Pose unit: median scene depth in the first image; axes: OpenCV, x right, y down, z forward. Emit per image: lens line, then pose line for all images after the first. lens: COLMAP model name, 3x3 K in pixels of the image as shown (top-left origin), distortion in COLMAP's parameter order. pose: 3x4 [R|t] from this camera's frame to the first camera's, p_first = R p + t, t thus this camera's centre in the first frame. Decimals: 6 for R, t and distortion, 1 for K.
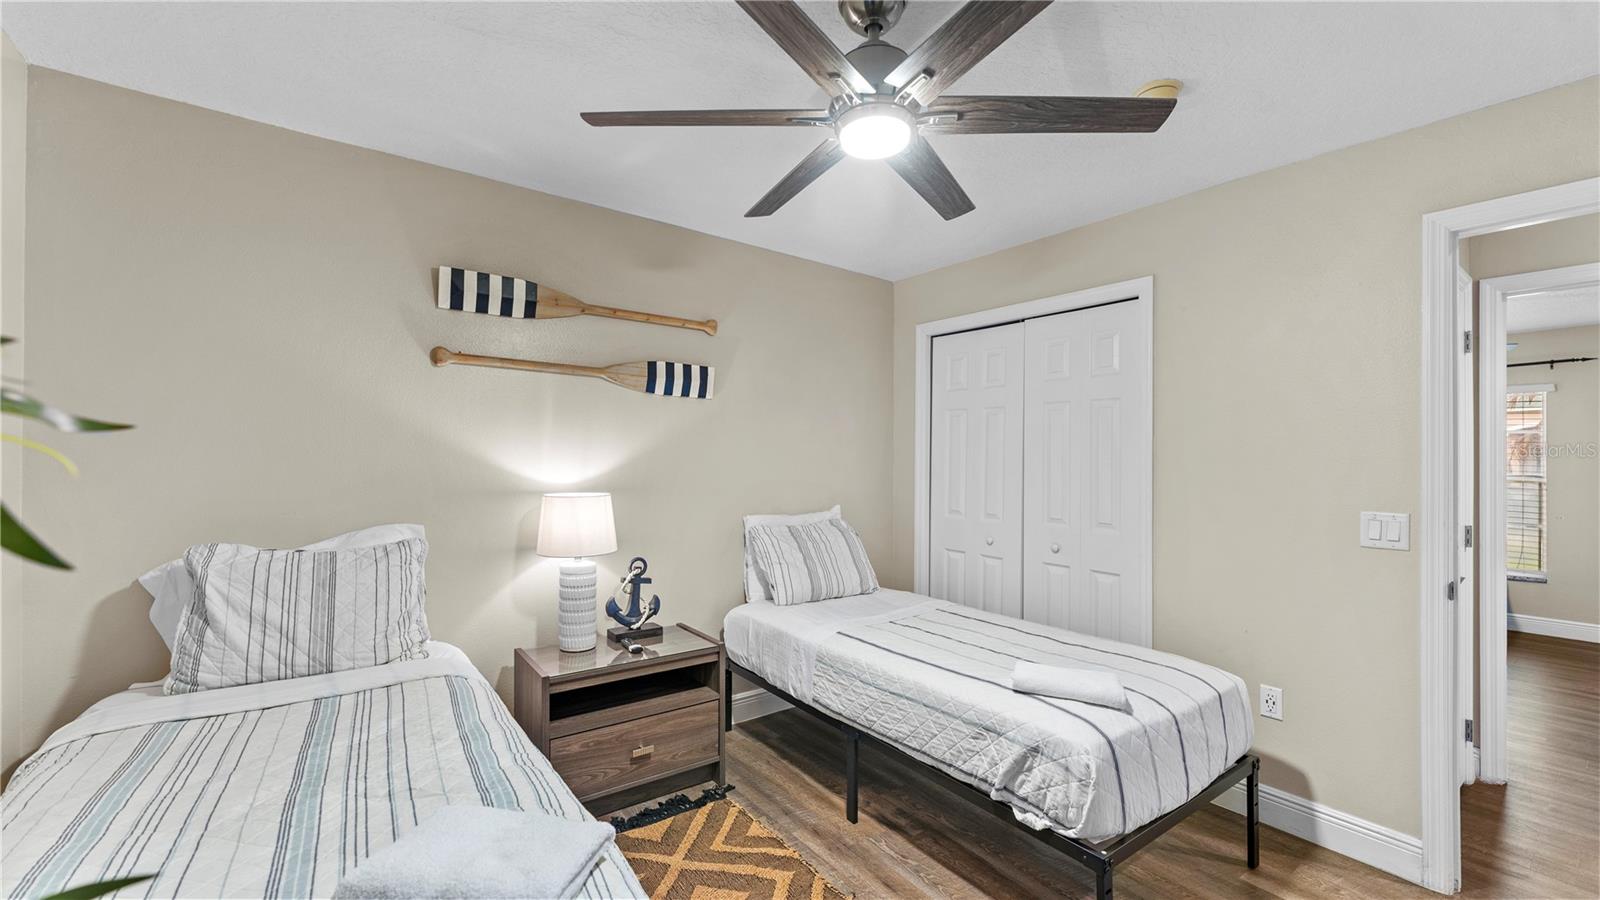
lens RADIAL K [[641.4, 0, 804.9], [0, 641.4, 456.5], [0, 0, 1]] dist [0.000799, -0.000186]
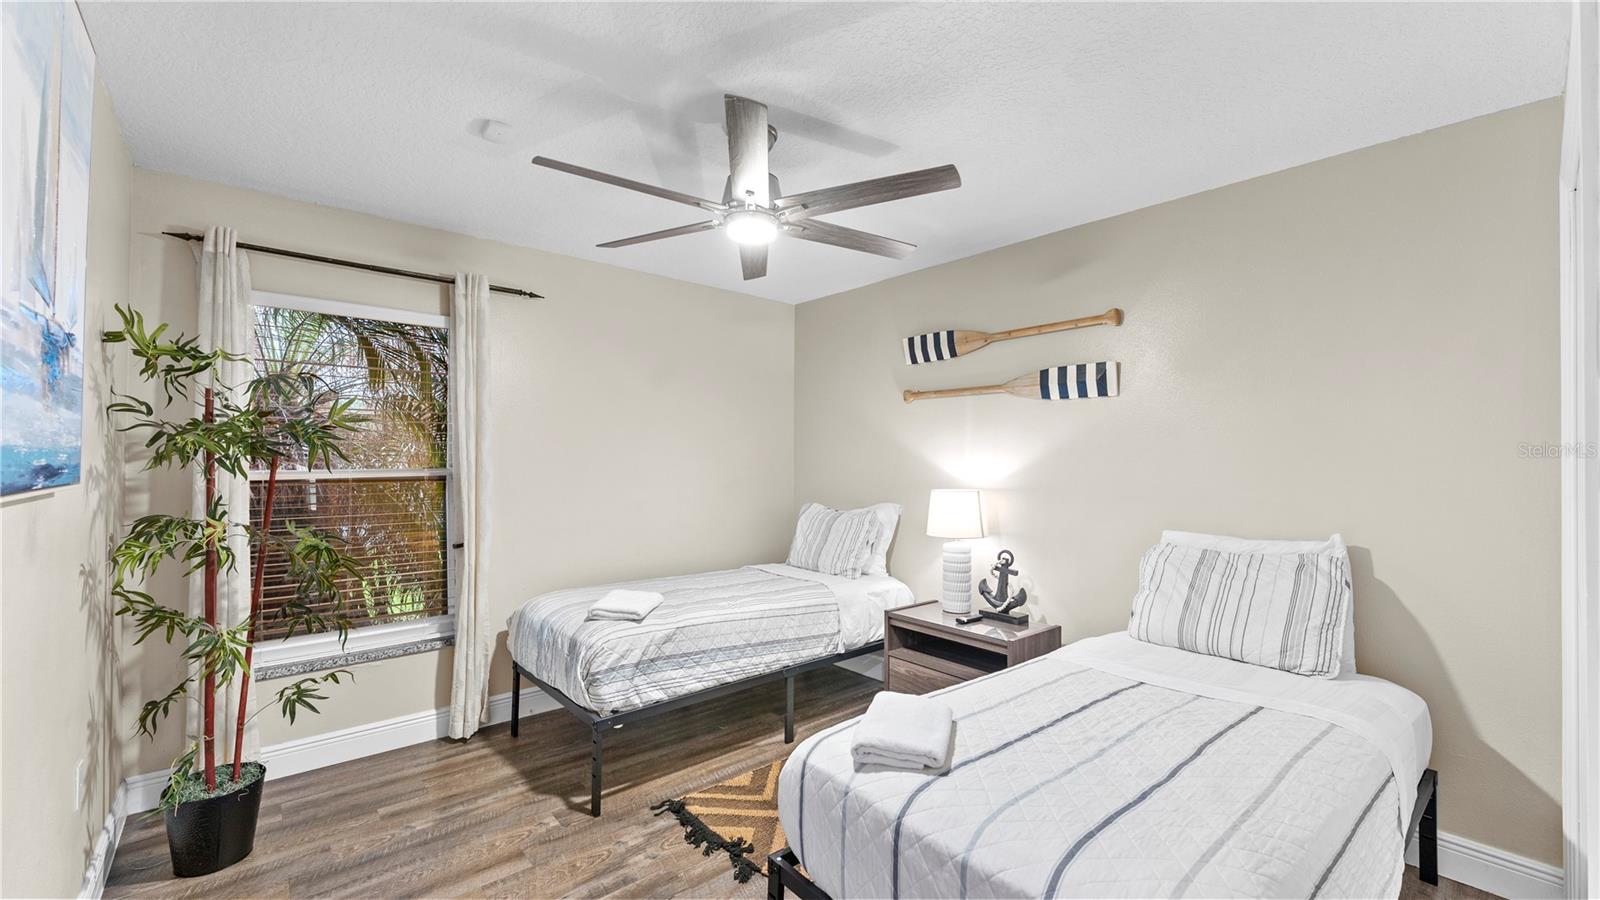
lens RADIAL K [[641.4, 0, 799.2], [0, 641.4, 456.4], [0, 0, 1]] dist [0.000799, -0.000186]
pose [[0.084576, -0.013878, -0.996320, 0.822421], [0.003697, 0.999900, -0.013614, 0.008226], [0.996410, -0.002532, 0.084619, 0.538411]]
